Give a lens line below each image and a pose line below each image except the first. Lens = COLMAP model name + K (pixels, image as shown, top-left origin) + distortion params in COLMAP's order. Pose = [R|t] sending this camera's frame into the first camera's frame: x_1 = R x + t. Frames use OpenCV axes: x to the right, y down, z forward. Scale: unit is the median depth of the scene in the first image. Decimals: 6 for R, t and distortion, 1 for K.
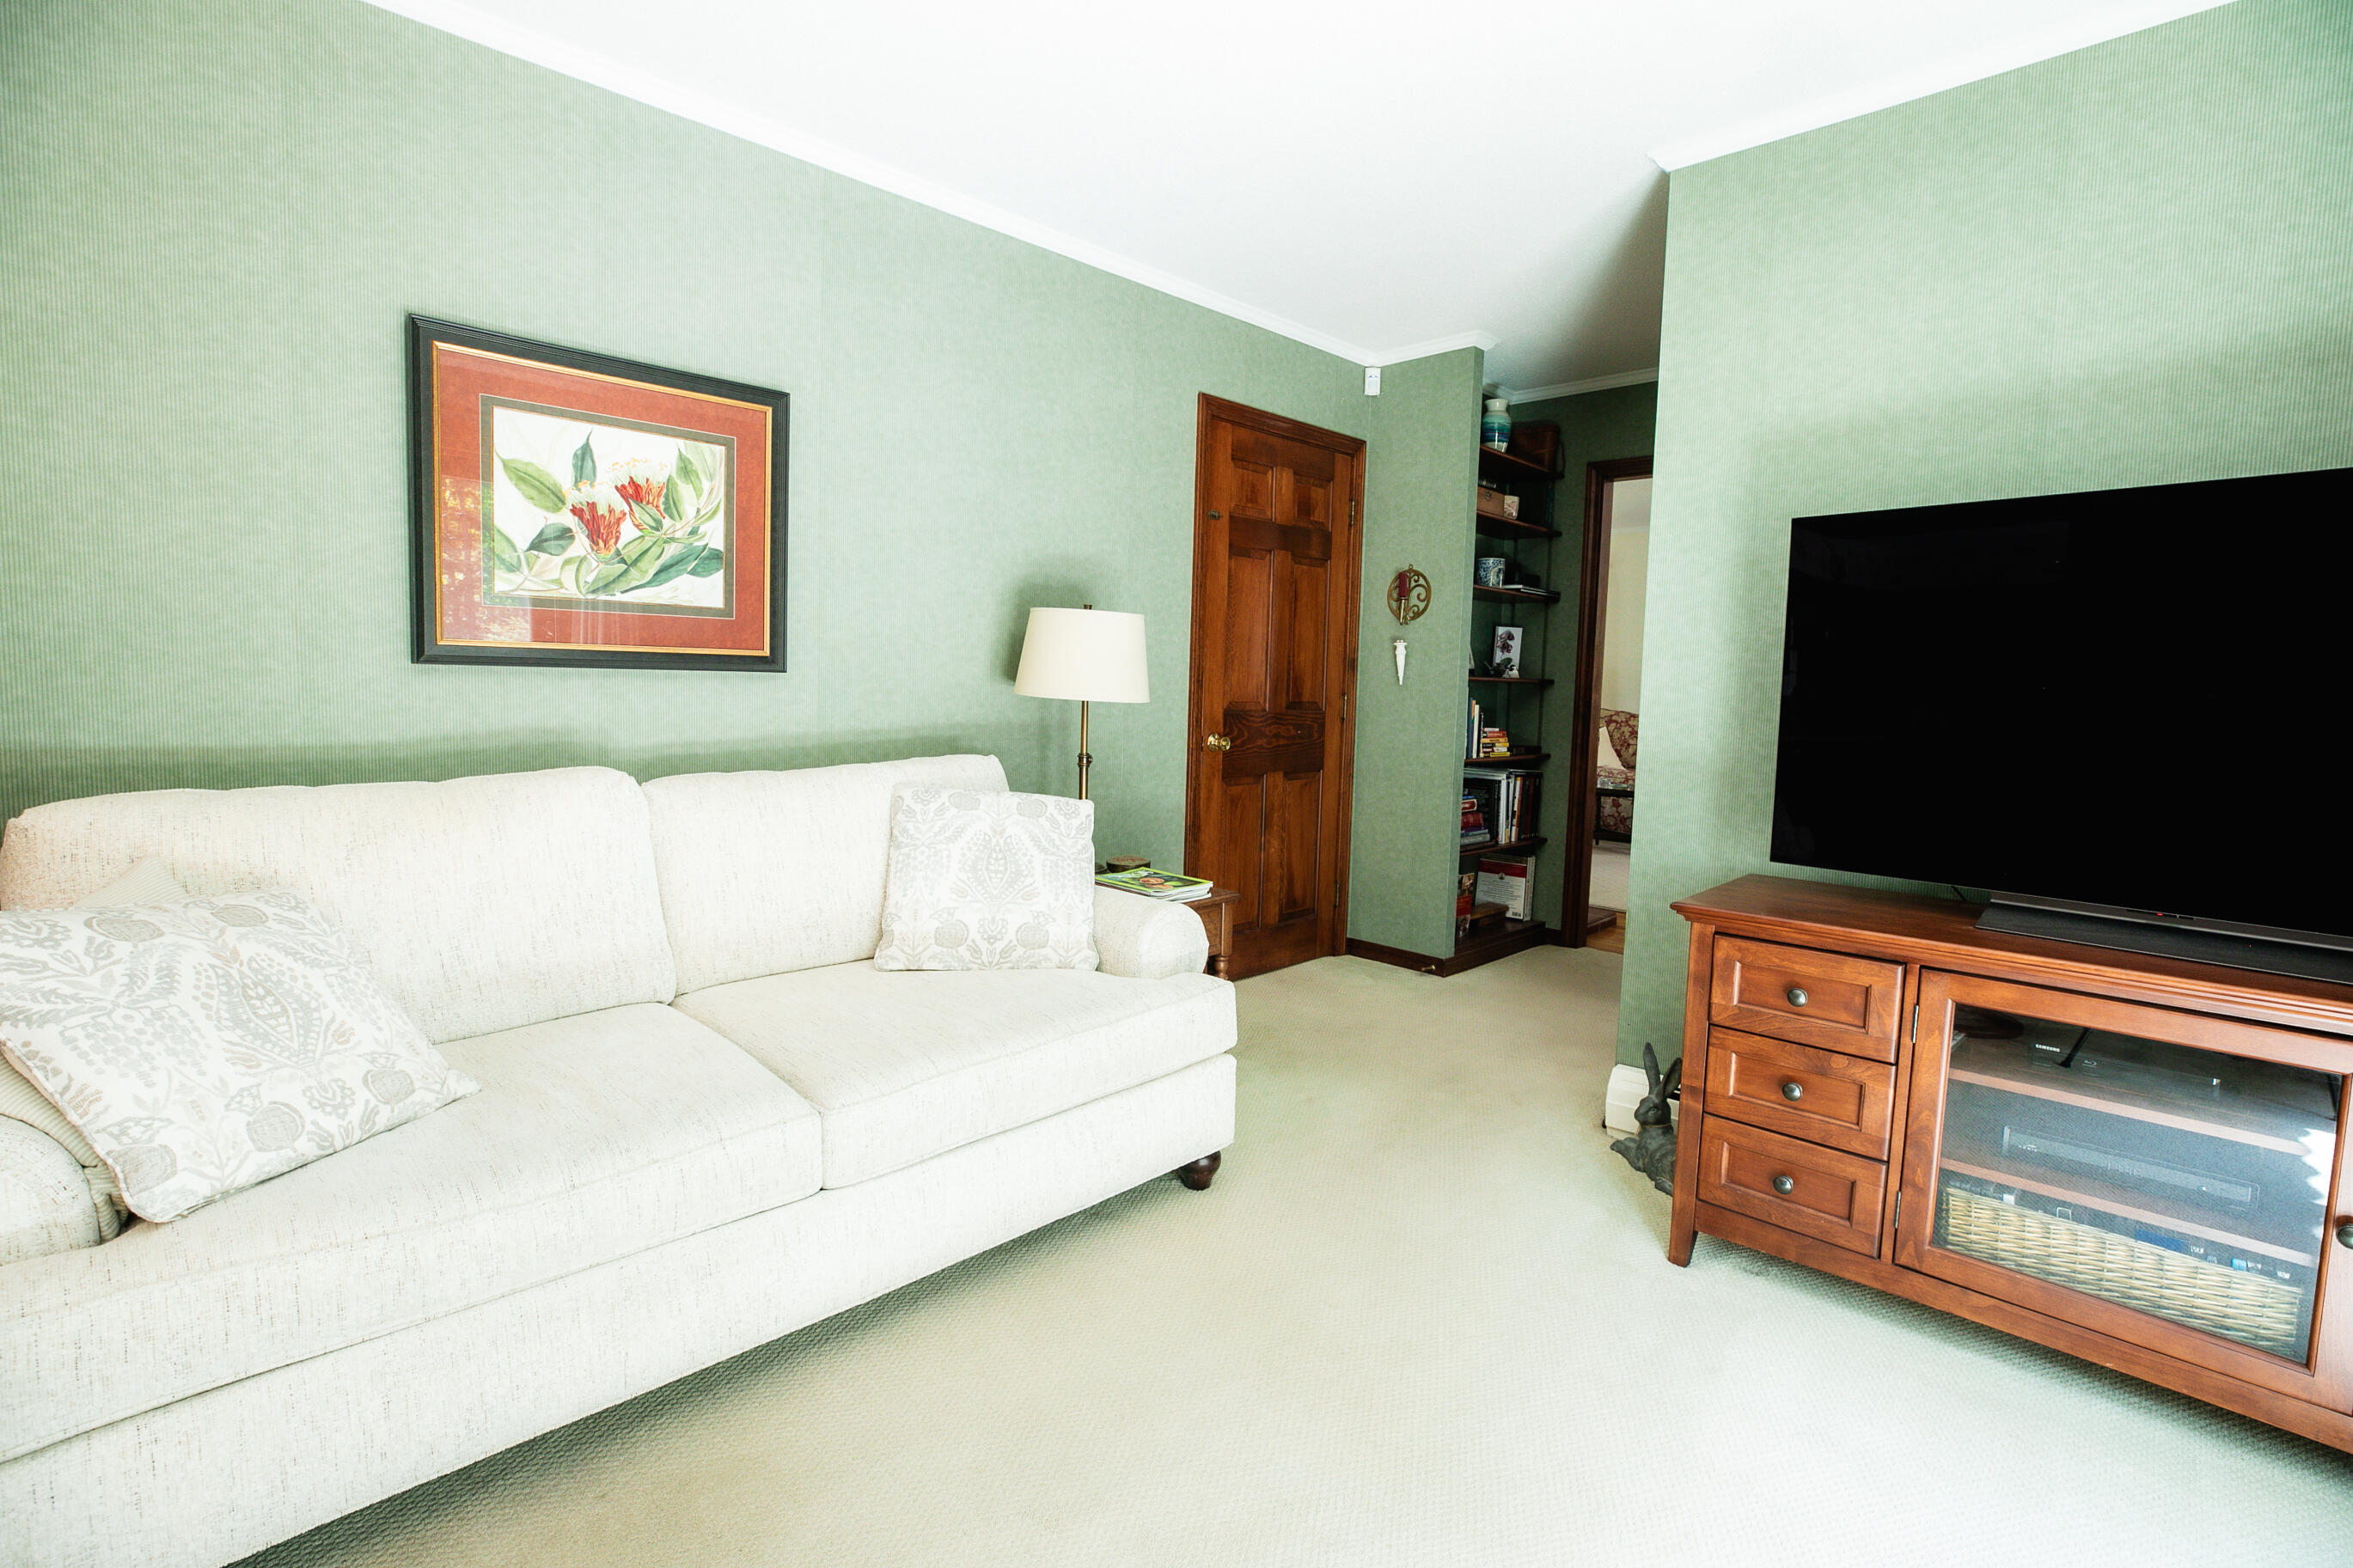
lens RADIAL K [[1071.1, 0, 1173.7], [0, 1071.1, 772.5], [0, 0, 1]] dist [-0.047674, 0.015276]
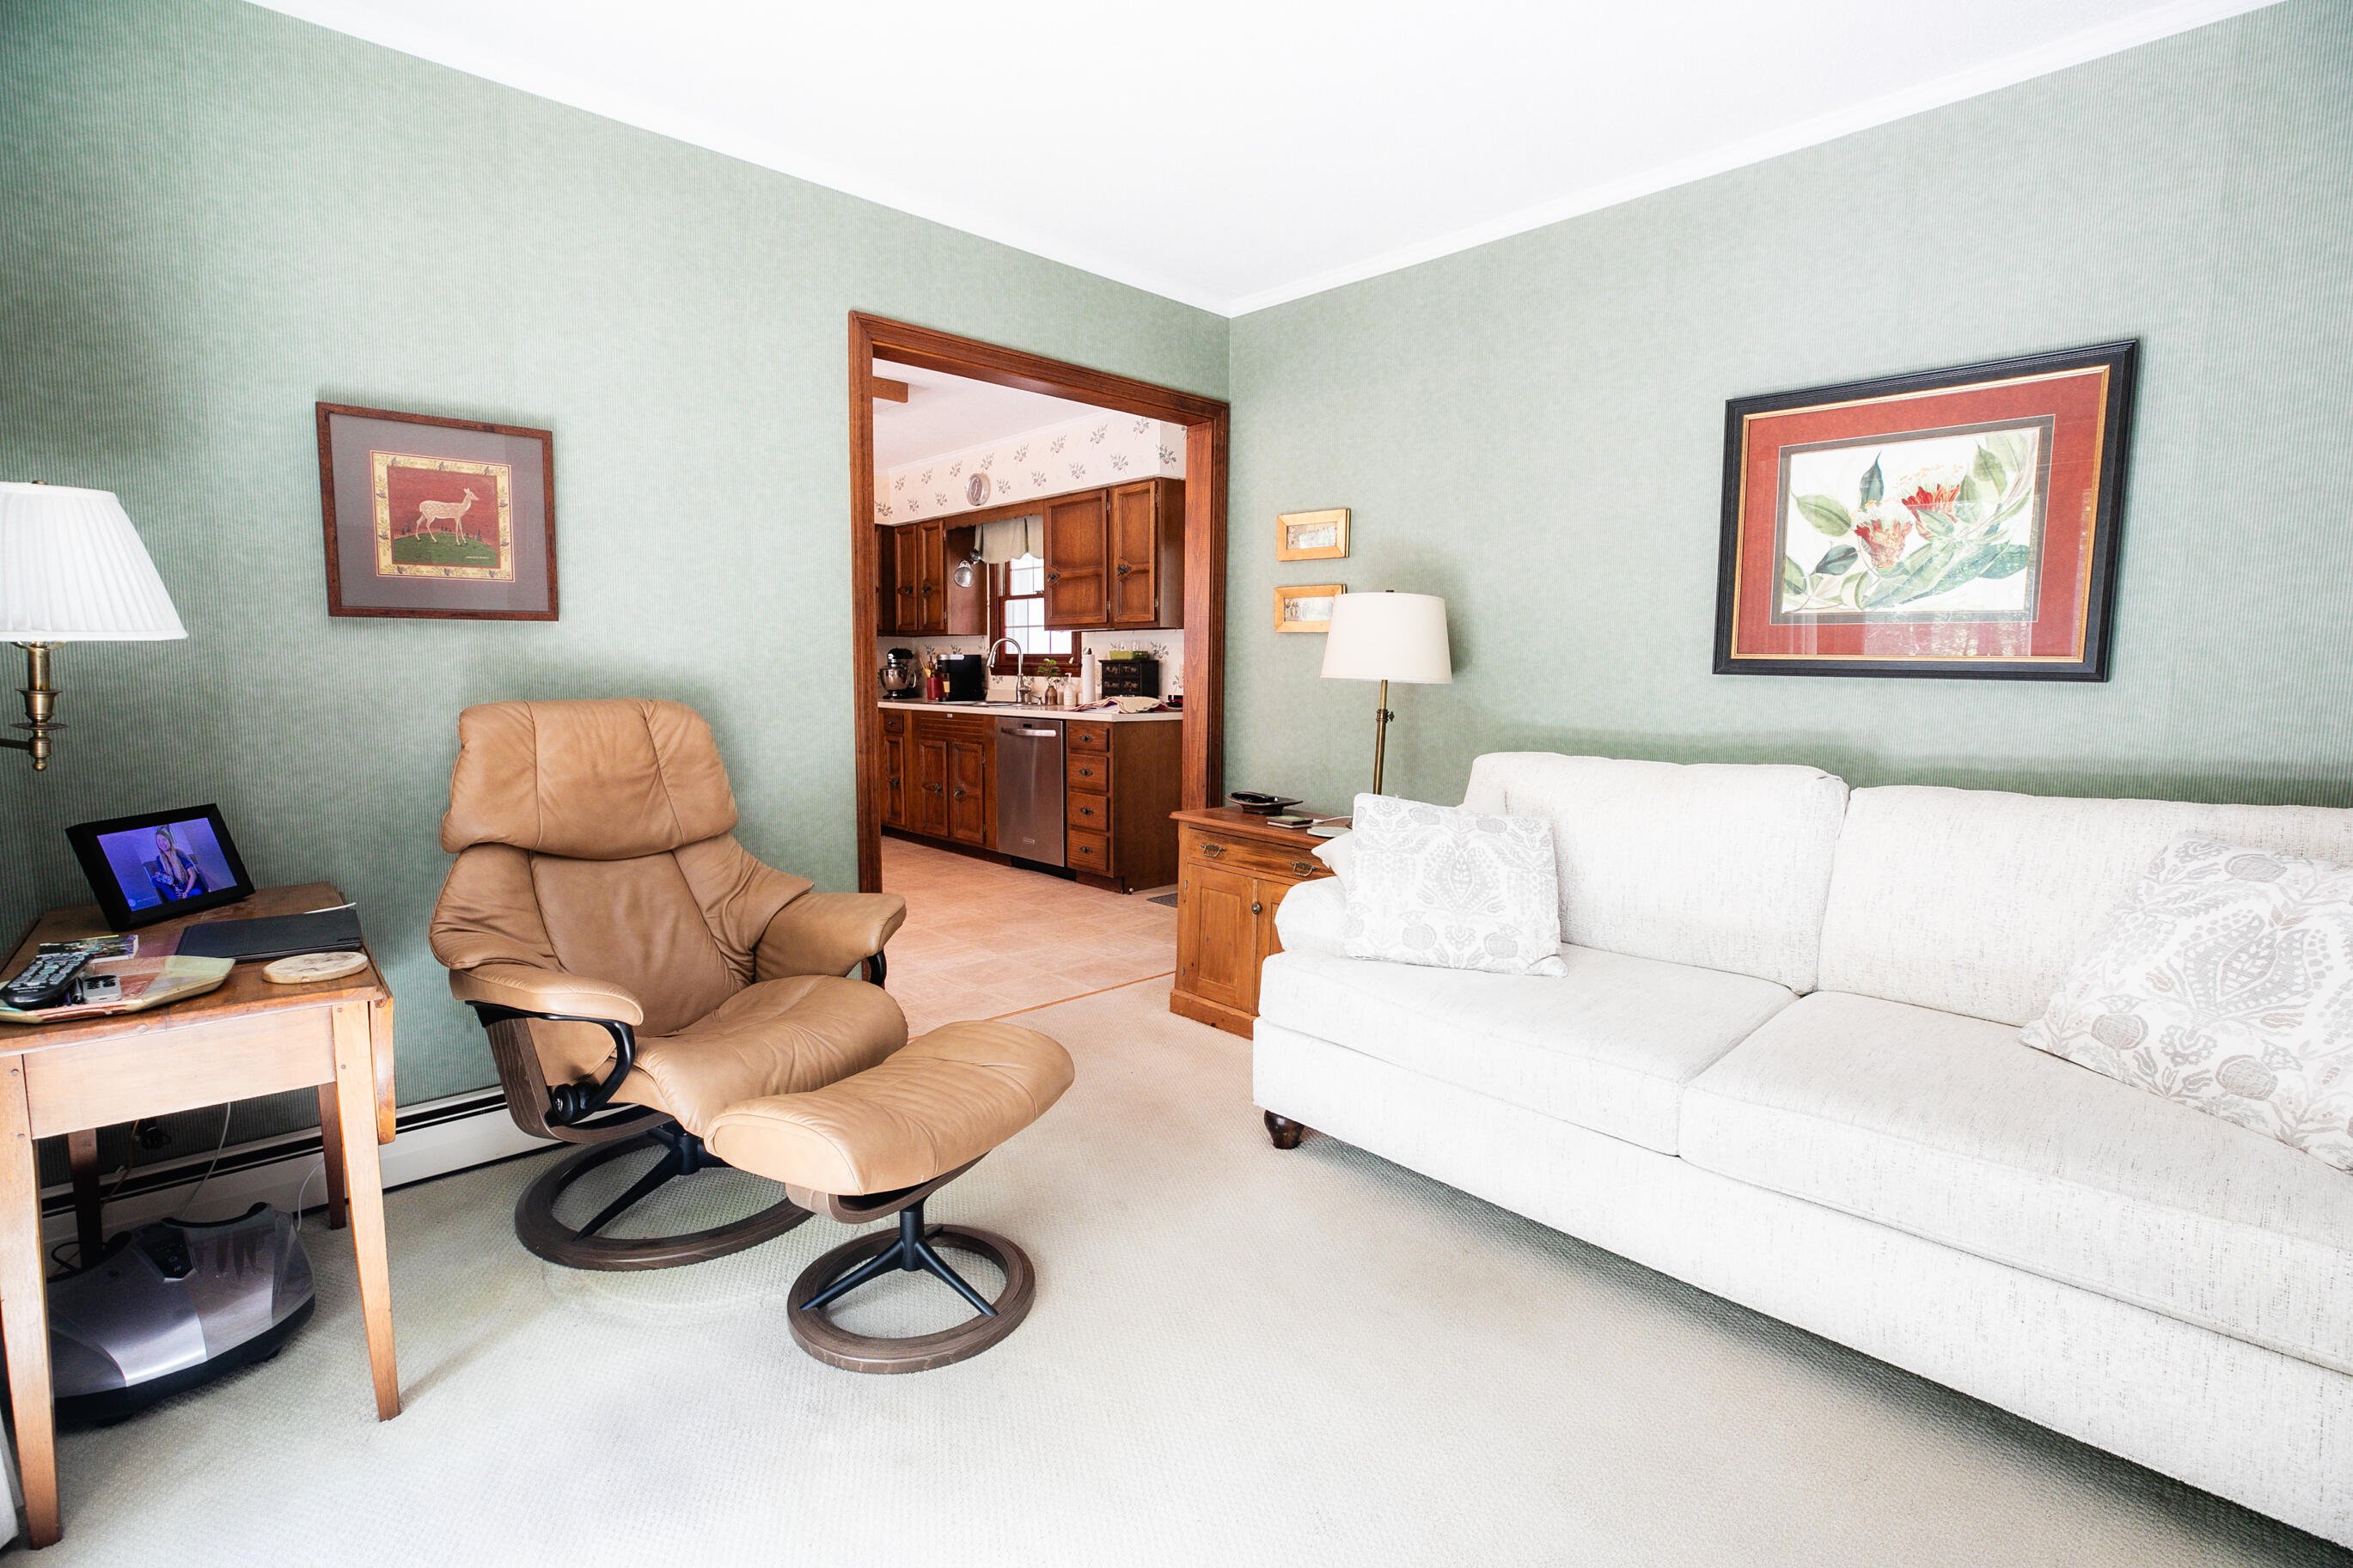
lens RADIAL K [[1074.0, 0, 1173.8], [0, 1074.0, 773.7], [0, 0, 1]] dist [-0.048113, 0.017424]
pose [[-0.029210, 0.075597, -0.996711, 0.523143], [-0.099554, 0.991958, 0.078154, -0.017011], [0.994603, 0.101509, -0.021449, 0.343695]]
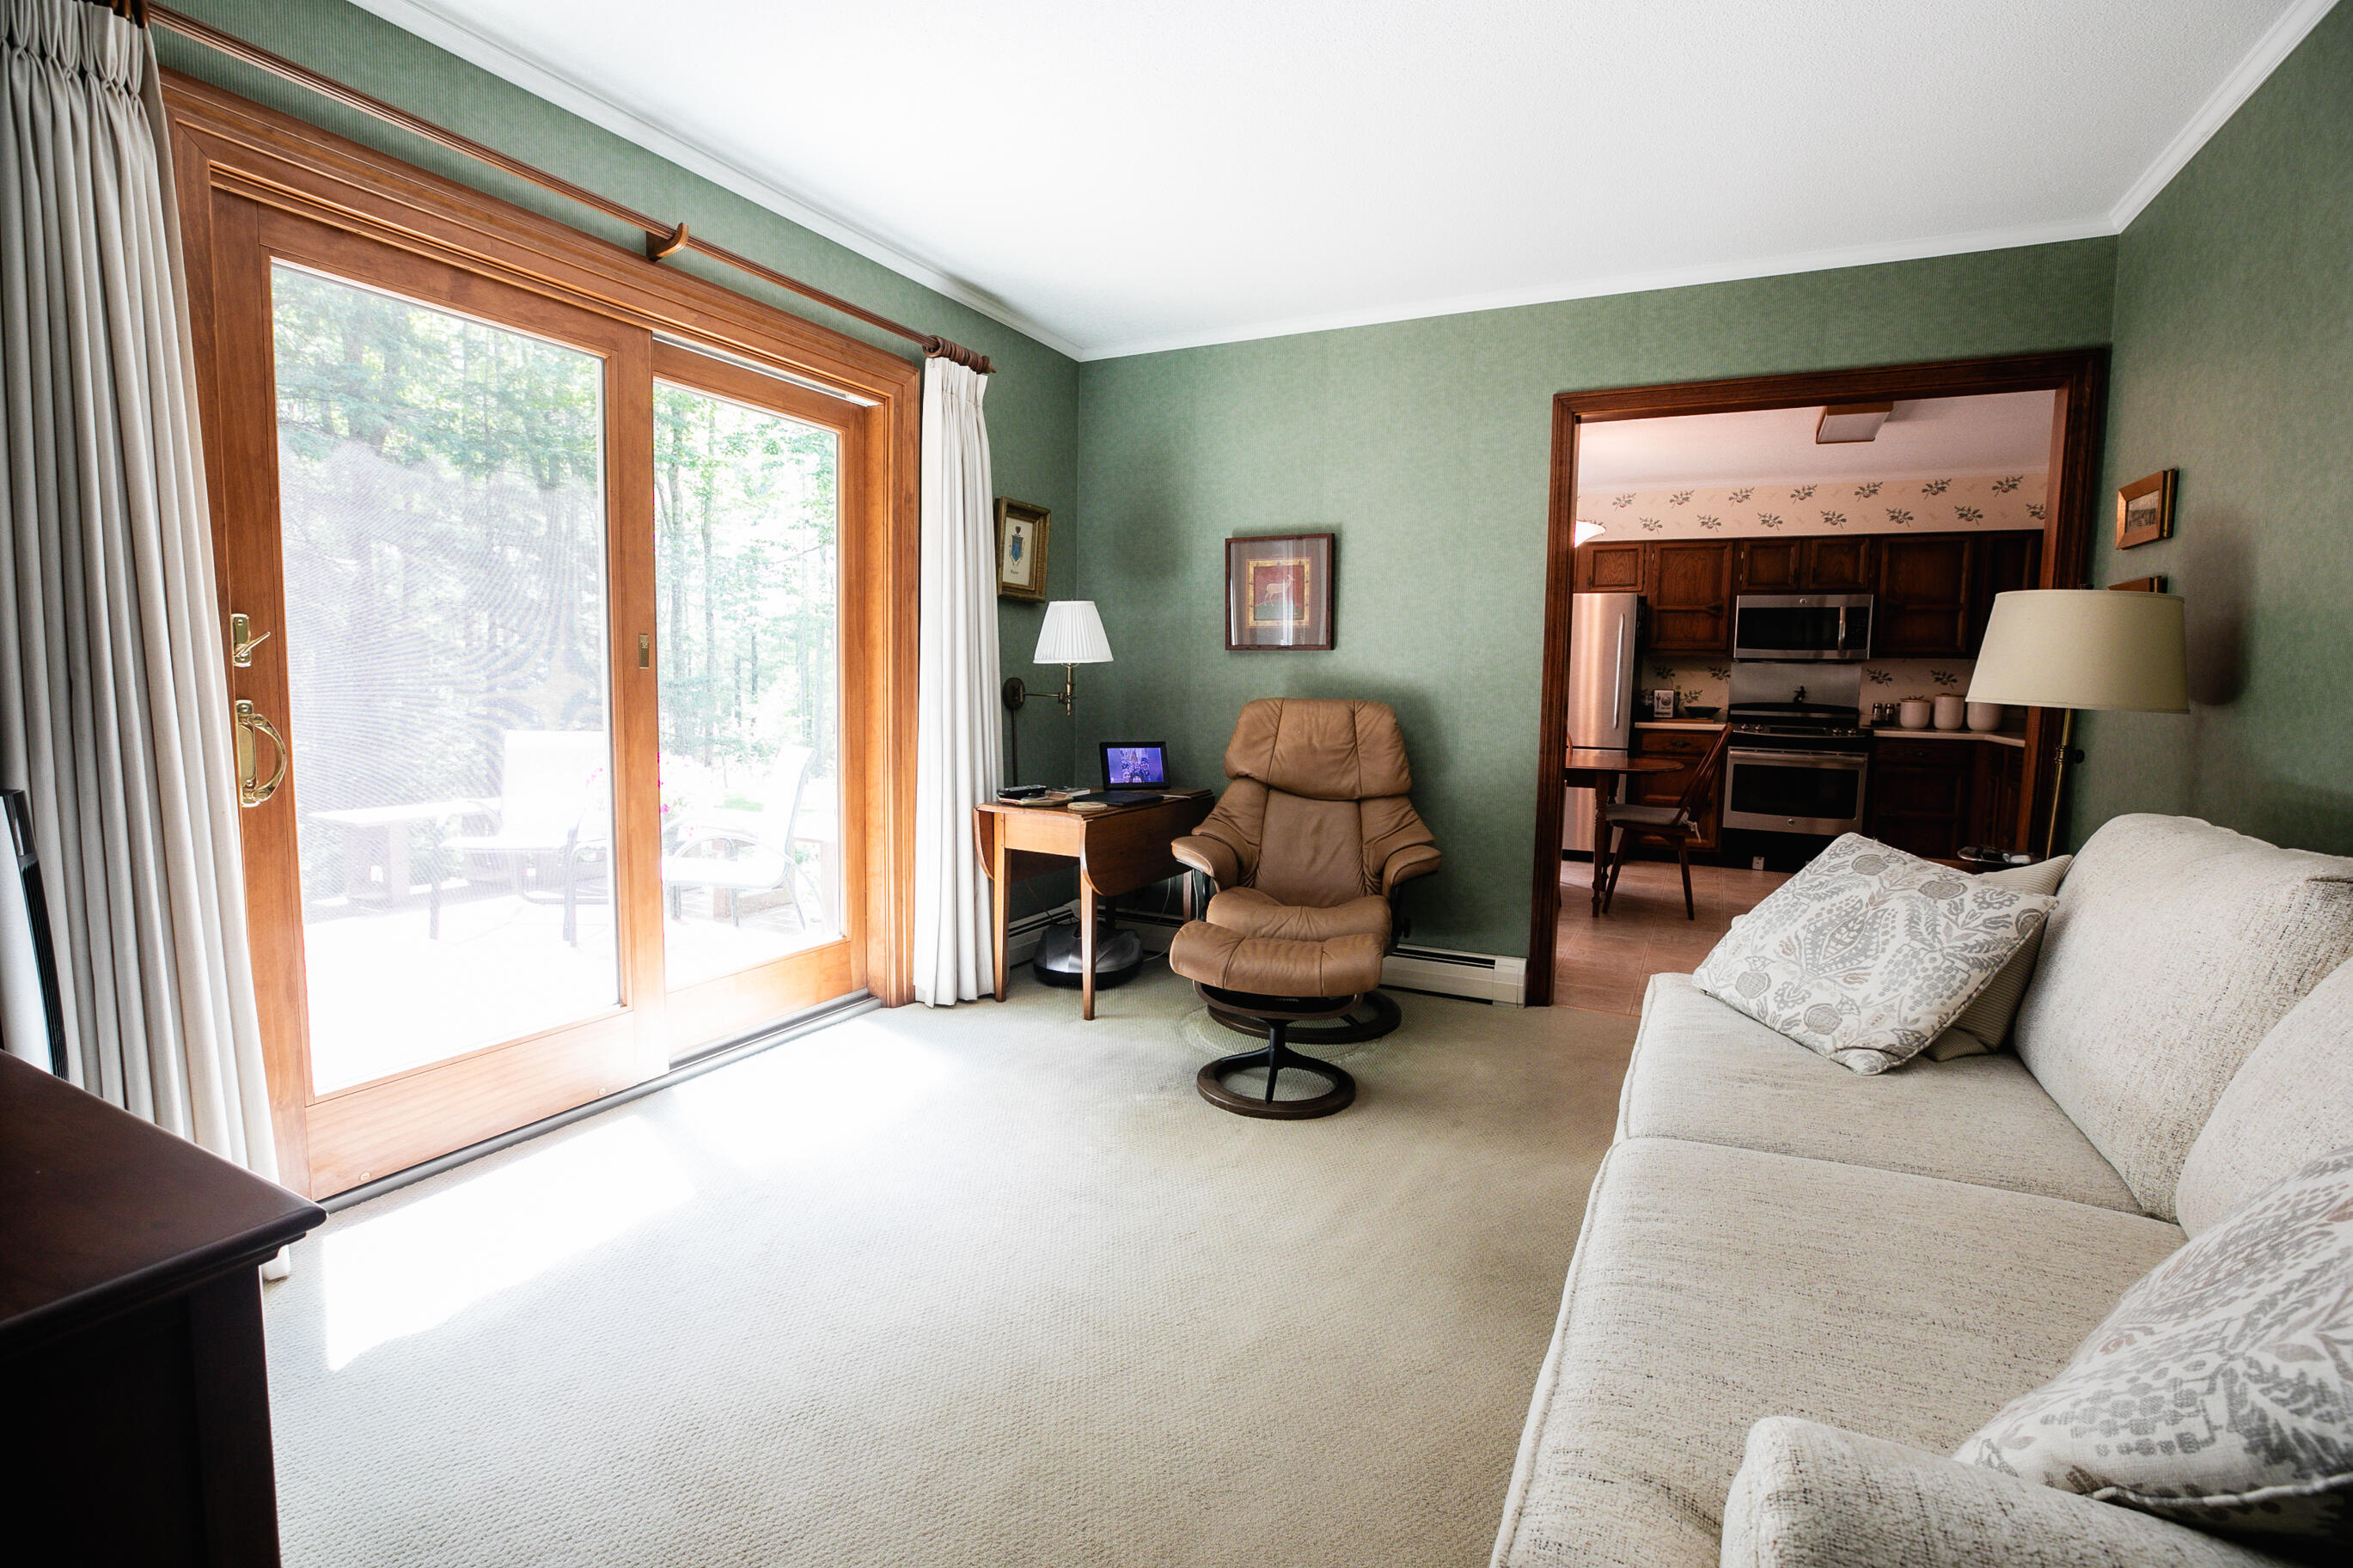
lens RADIAL K [[1071.1, 0, 1173.7], [0, 1071.1, 772.5], [0, 0, 1]] dist [-0.047674, 0.015276]
pose [[-0.949145, -0.013926, -0.314532, 0.266407], [-0.069937, 0.983387, 0.167507, -0.096107], [0.306974, 0.180986, -0.934351, 1.197998]]
